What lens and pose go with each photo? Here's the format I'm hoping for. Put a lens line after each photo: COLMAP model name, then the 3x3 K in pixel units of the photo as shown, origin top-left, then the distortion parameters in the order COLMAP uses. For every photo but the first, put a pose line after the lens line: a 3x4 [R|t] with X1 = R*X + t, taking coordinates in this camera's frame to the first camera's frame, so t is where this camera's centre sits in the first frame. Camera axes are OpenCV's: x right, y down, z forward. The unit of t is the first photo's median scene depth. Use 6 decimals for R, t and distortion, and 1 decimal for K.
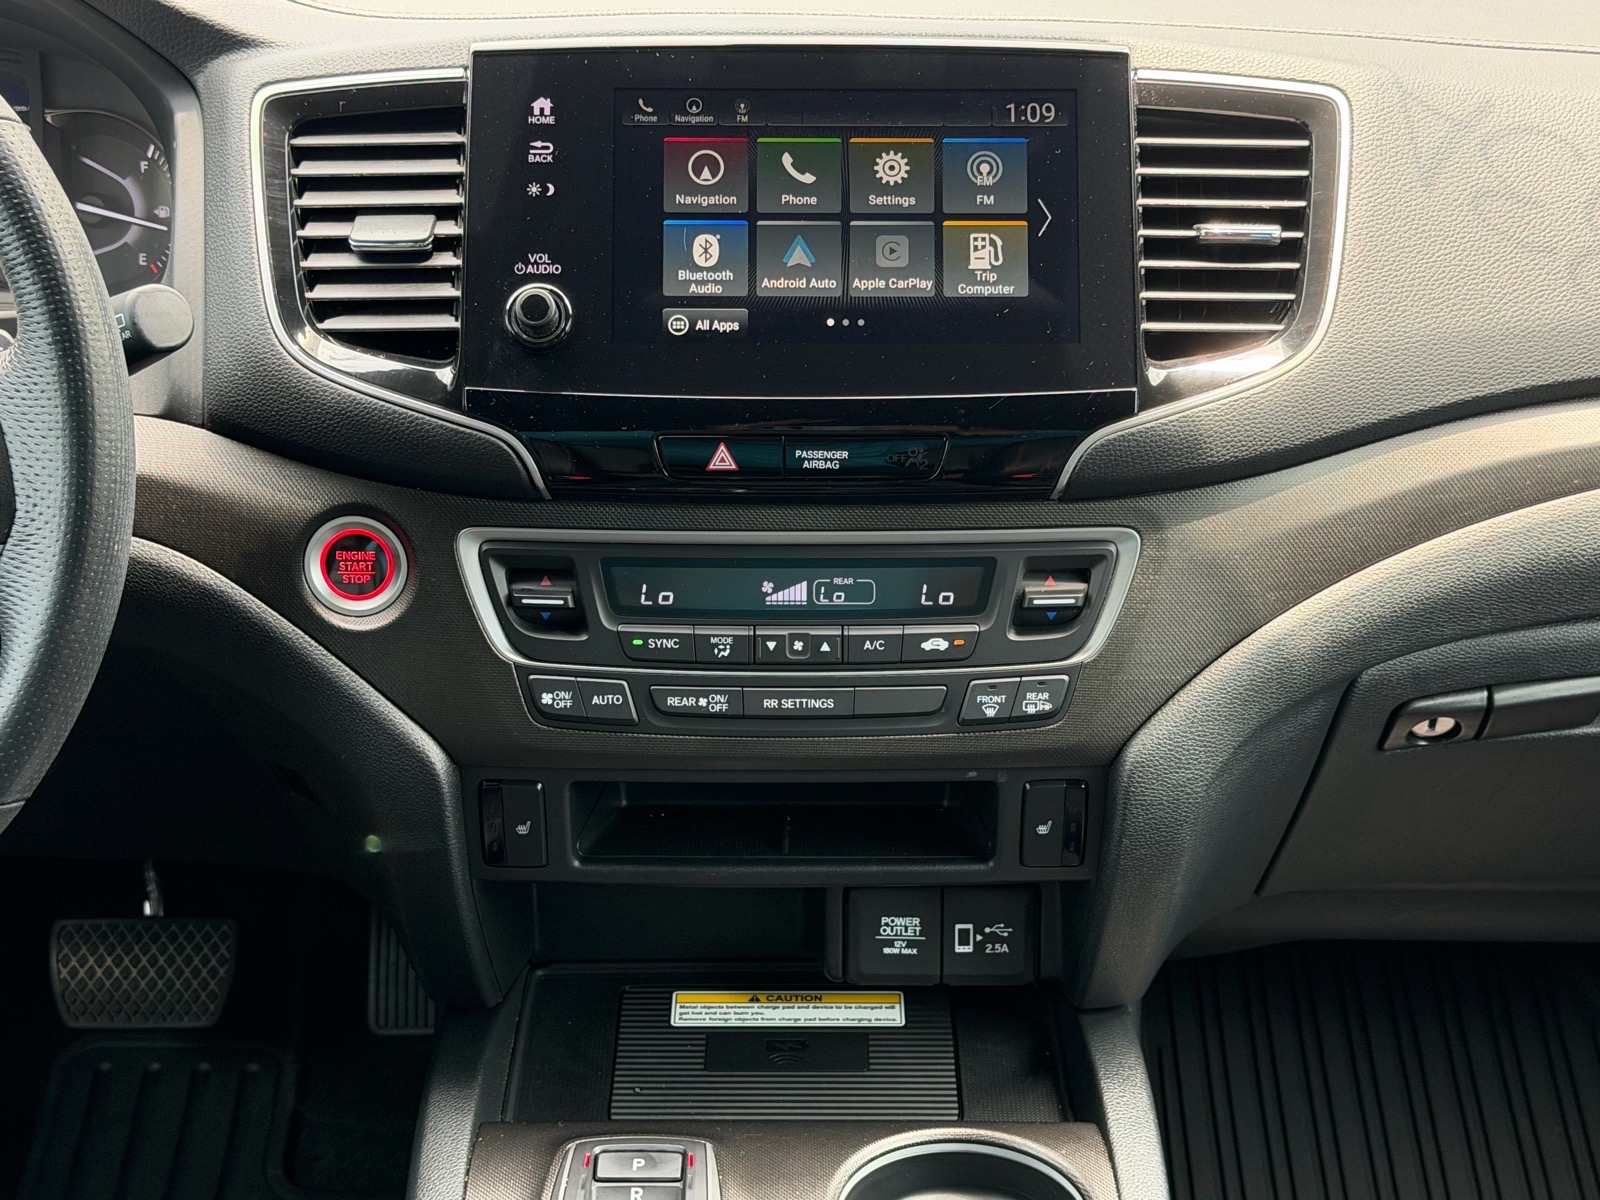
lens RADIAL K [[2510.5, 0, 821.6], [0, 2510.5, 608.1], [0, 0, 1]] dist [0.141012, 0.000000]
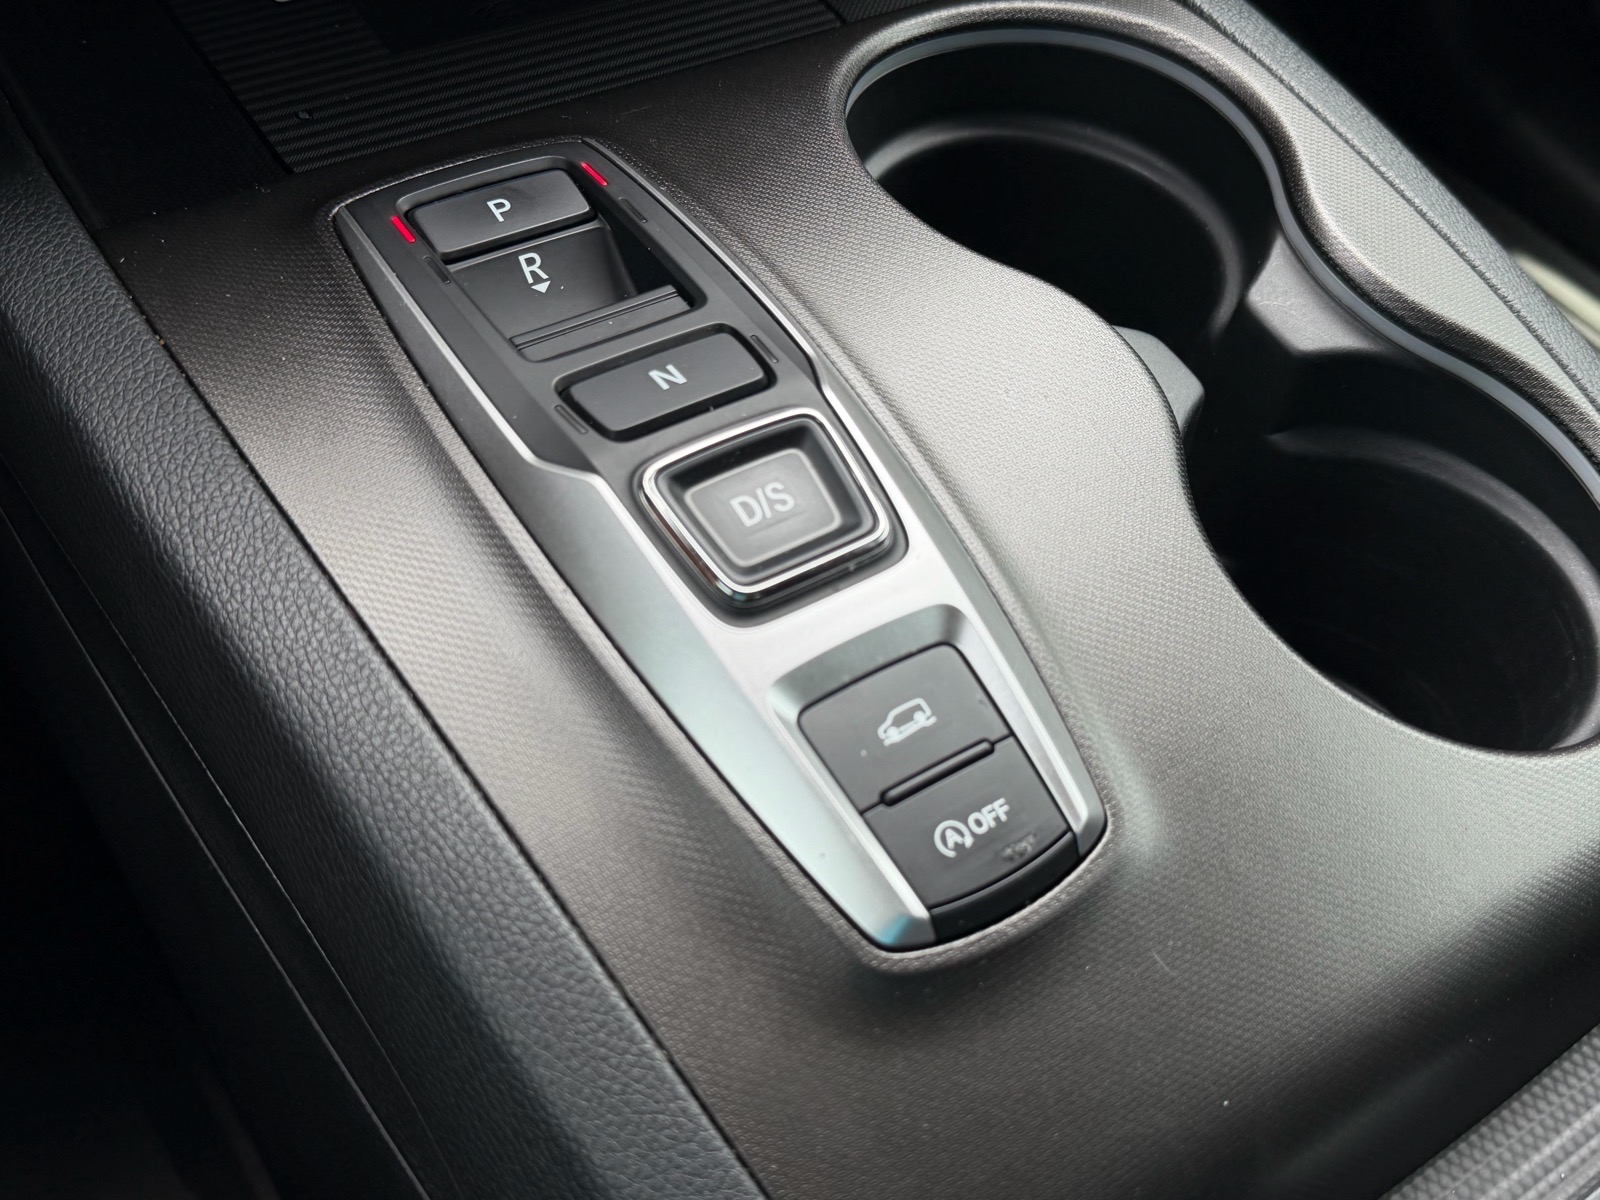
lens RADIAL K [[1751.3, 0, 841.5], [0, 1751.3, 598.9], [0, 0, 1]] dist [0.015362, 0.000000]
pose [[0.815353, -0.371390, 0.444150, -0.202043], [0.158551, 0.881051, 0.445658, 0.149279], [-0.556832, -0.292948, 0.777252, 0.694543]]
